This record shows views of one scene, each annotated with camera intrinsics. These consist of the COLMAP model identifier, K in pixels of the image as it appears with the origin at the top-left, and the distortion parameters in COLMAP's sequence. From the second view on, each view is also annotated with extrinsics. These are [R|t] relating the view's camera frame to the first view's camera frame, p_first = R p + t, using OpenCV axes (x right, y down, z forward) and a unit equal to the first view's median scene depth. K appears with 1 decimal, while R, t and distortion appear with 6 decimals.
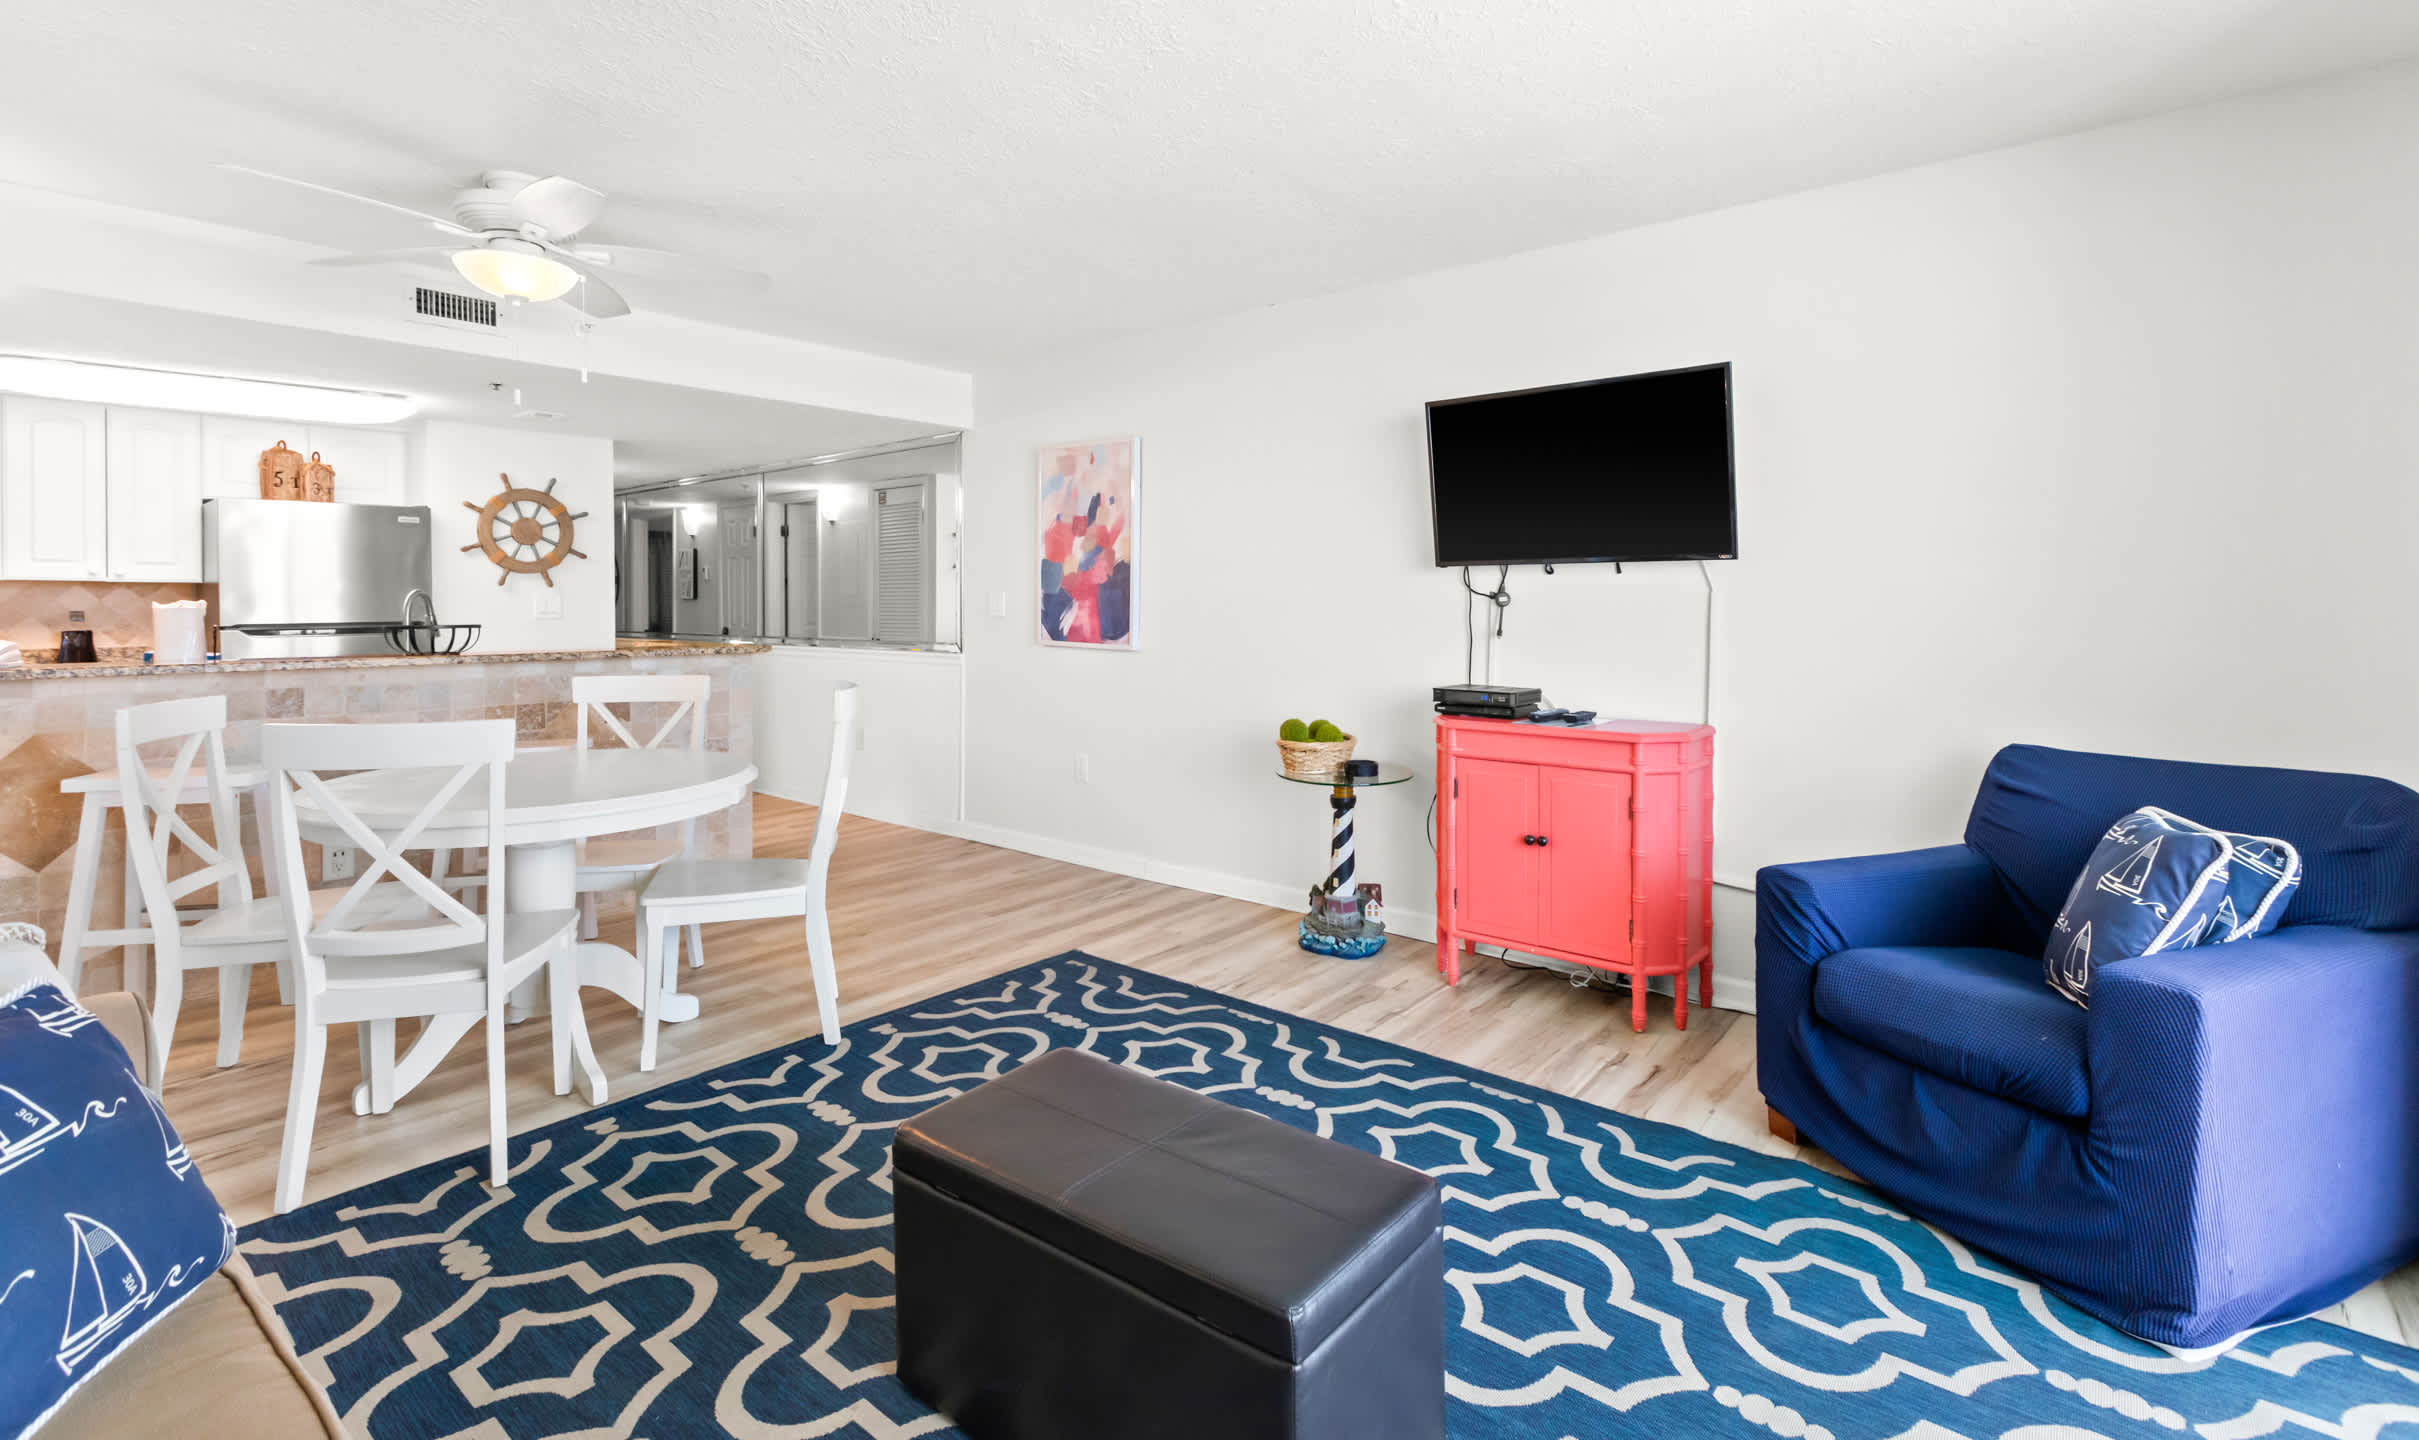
lens RADIAL K [[1061.7, 0, 1157.0], [0, 1061.7, 655.7], [0, 0, 1]] dist [0.000852, -0.000149]
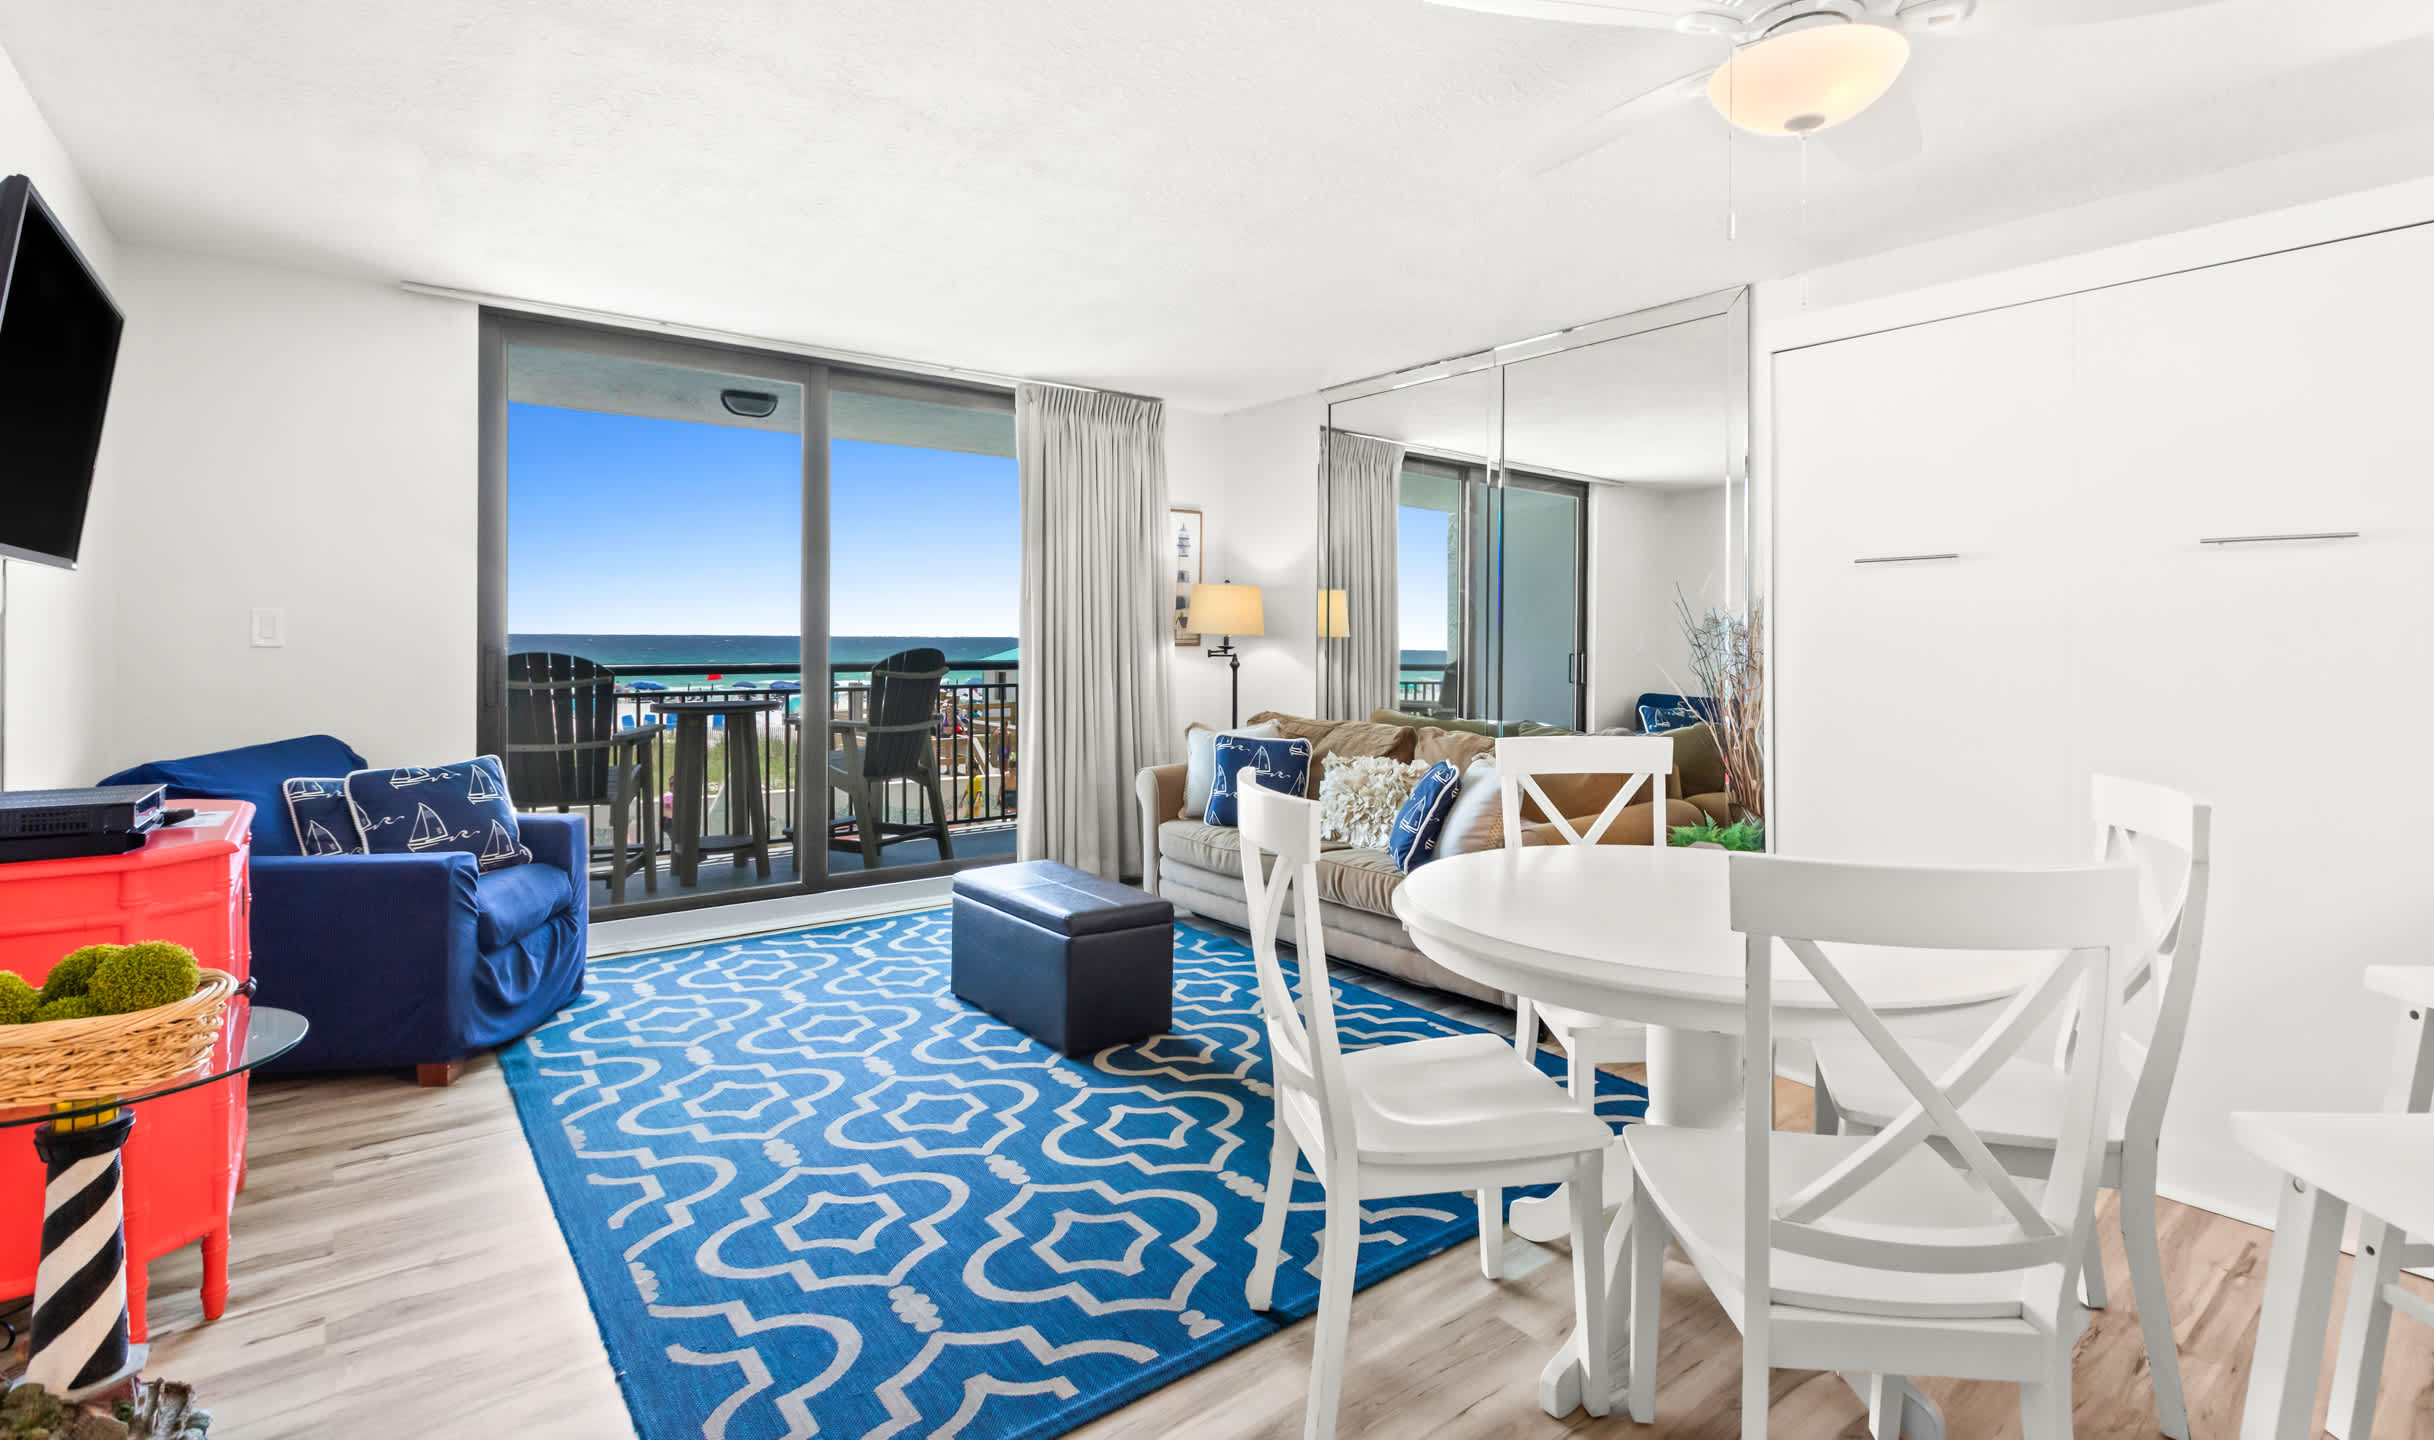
lens RADIAL K [[1125.1, 0, 1222.5], [0, 1125.1, 642.5], [0, 0, 1]] dist [-0.001426, 0.000243]
pose [[-0.982401, -0.005957, 0.186687, -0.330883], [0.004636, 0.998406, 0.056253, -0.069932], [-0.186724, 0.056129, -0.980808, 1.380833]]
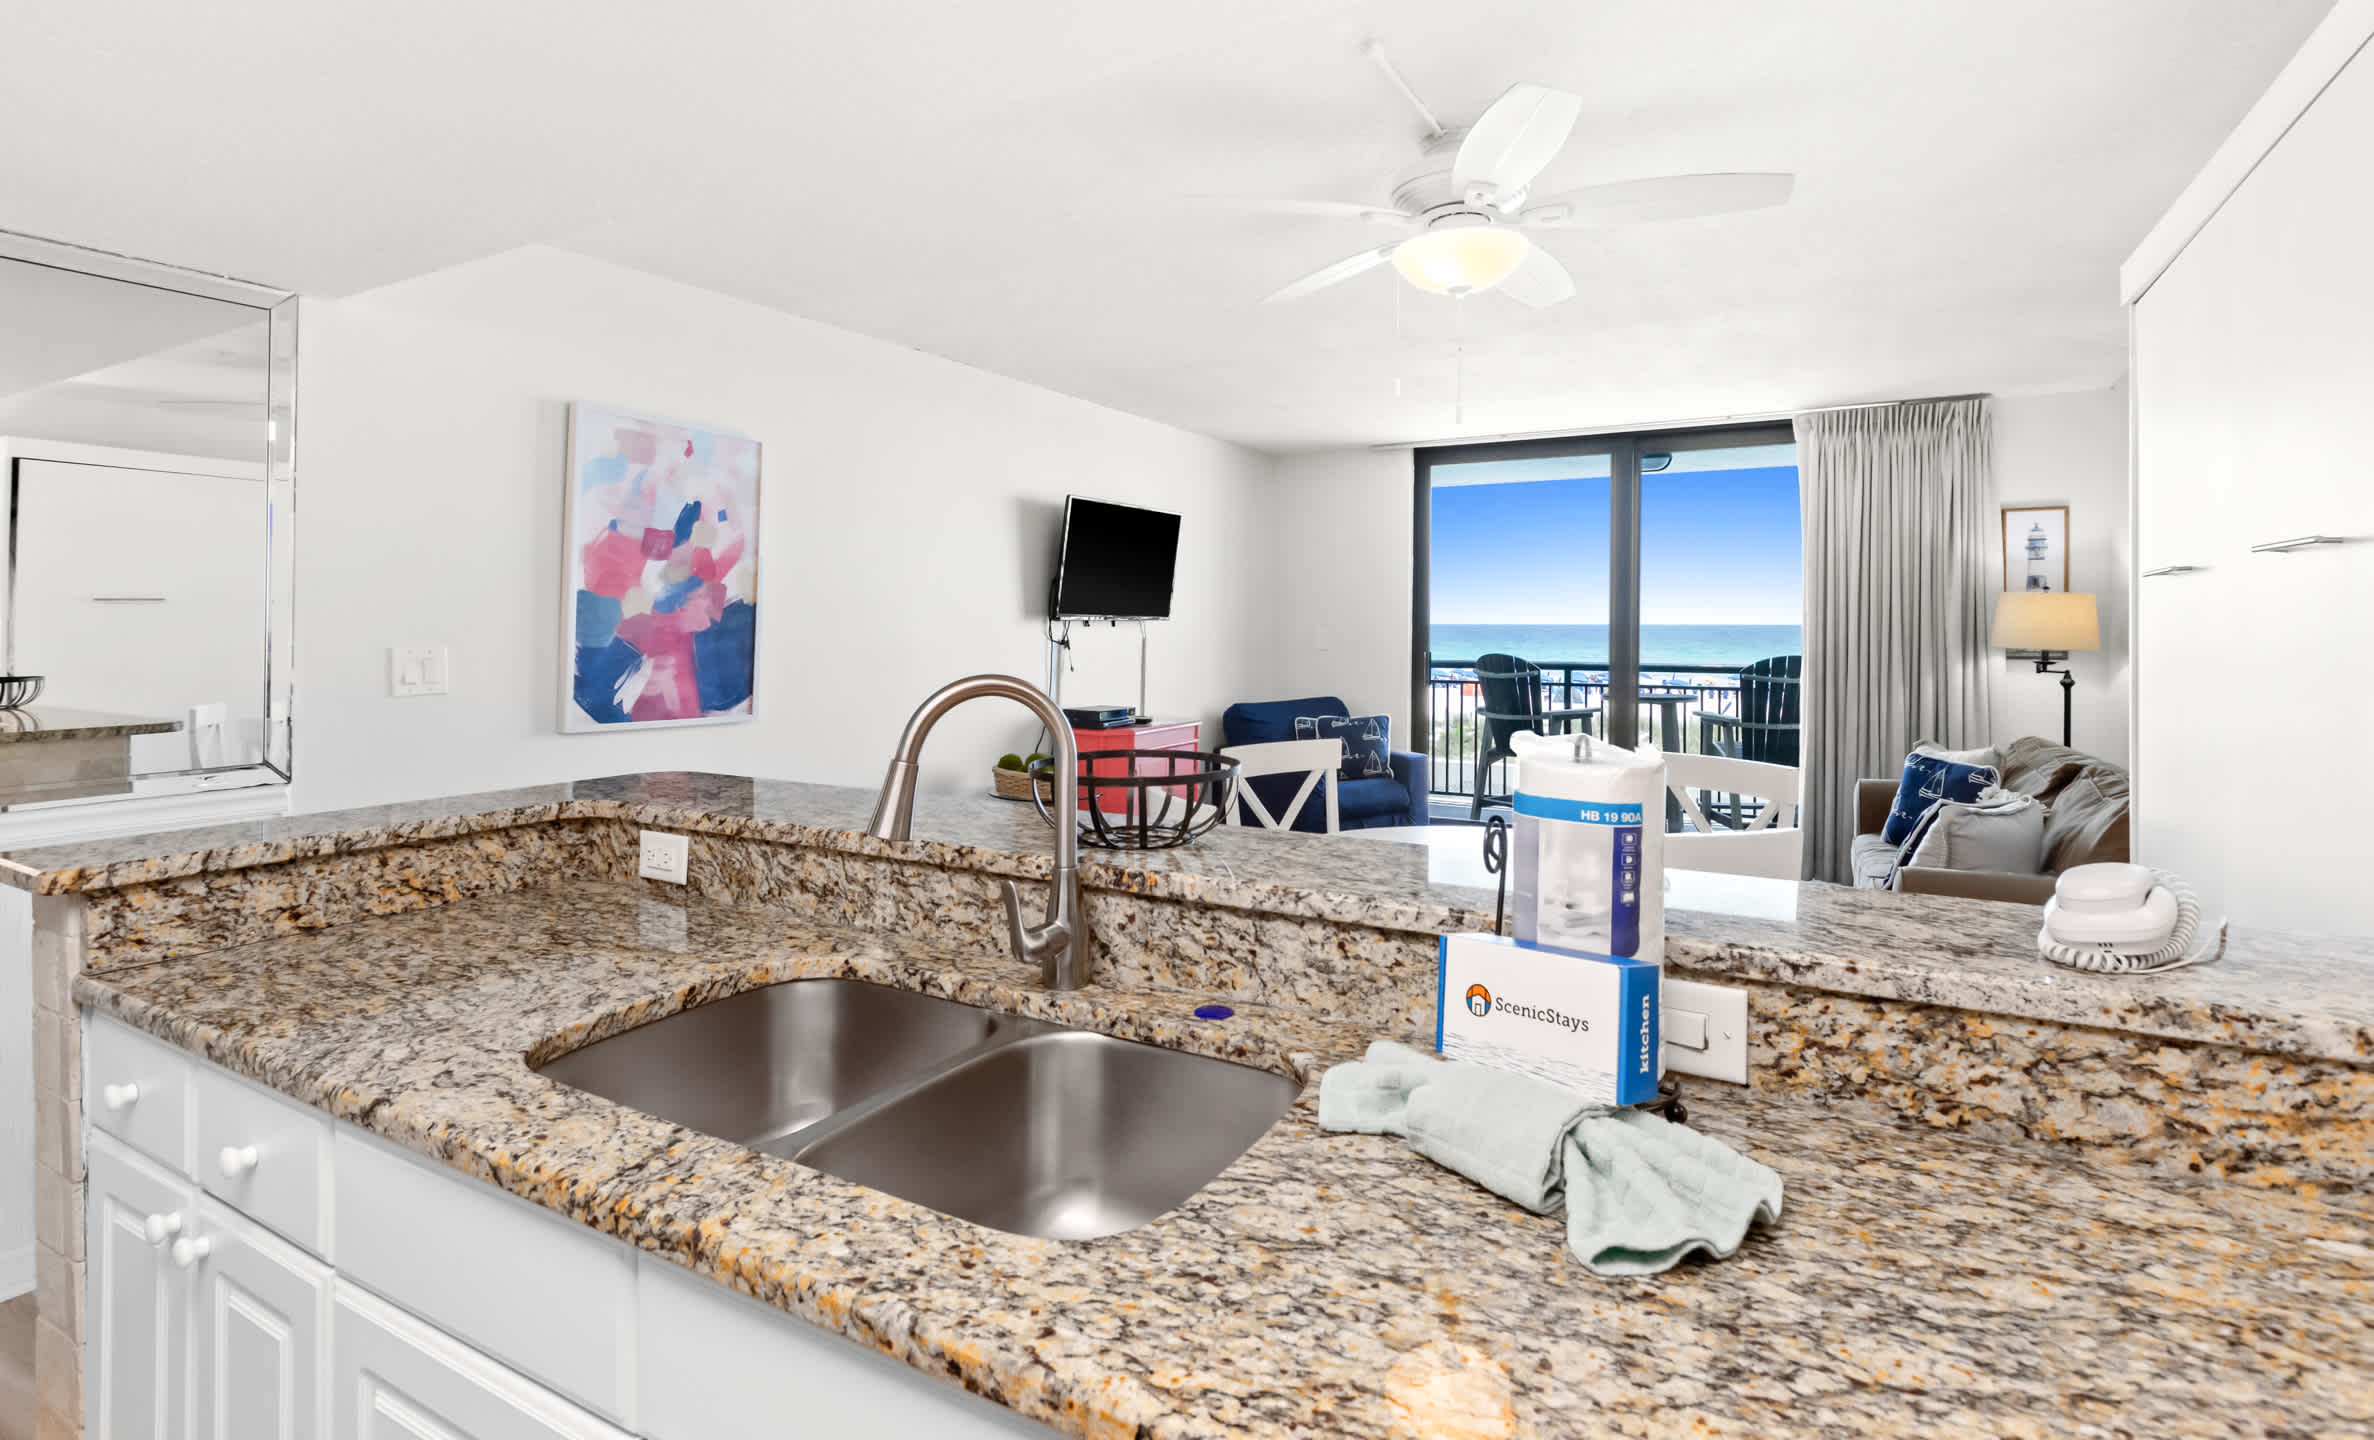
lens RADIAL K [[1110.9, 0, 1251.6], [0, 1110.9, 633.6], [0, 0, 1]] dist [0.006908, 0.000231]
pose [[-0.226478, -0.009363, 0.973971, -1.140284], [0.049094, 0.998573, 0.021015, -0.086696], [-0.972778, 0.052576, -0.225695, 1.099027]]
